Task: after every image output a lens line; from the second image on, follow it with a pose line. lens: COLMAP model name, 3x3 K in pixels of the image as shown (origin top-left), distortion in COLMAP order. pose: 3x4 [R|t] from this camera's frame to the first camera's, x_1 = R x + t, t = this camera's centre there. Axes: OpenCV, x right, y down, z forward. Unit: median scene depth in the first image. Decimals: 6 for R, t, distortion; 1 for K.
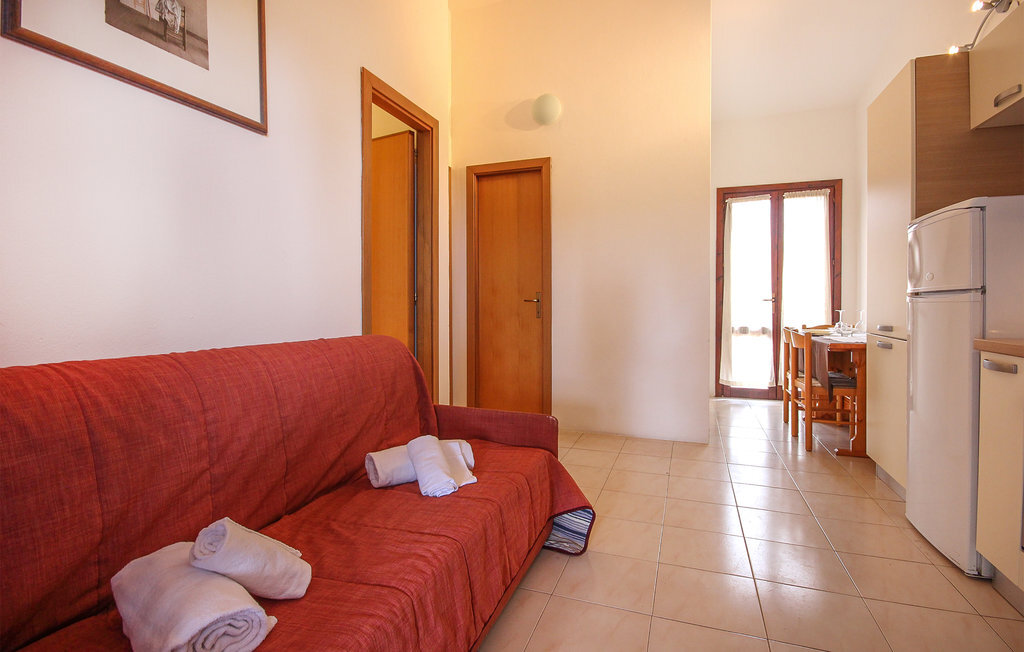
lens RADIAL K [[471.8, 0, 528.9], [0, 471.8, 325.6], [0, 0, 1]] dist [0.003039, -0.010317]
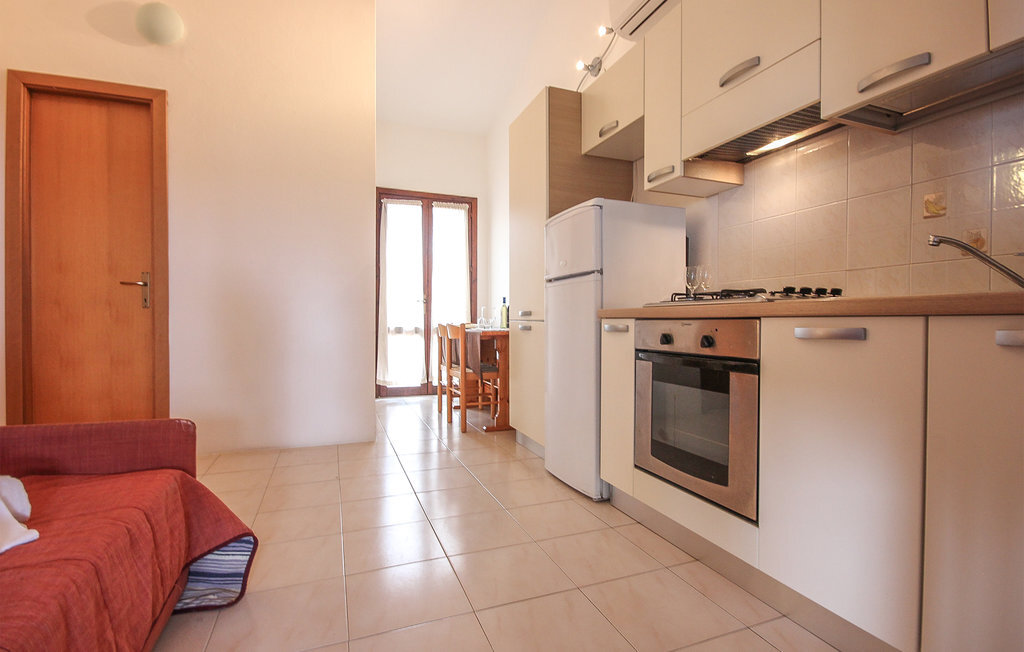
lens RADIAL K [[471.8, 0, 528.9], [0, 471.8, 325.6], [0, 0, 1]] dist [0.003039, -0.010317]
pose [[0.754325, -0.006439, 0.656469, -0.017468], [0.020038, 0.999712, -0.013219, 0.053246], [-0.656195, 0.023126, 0.754237, 0.101817]]
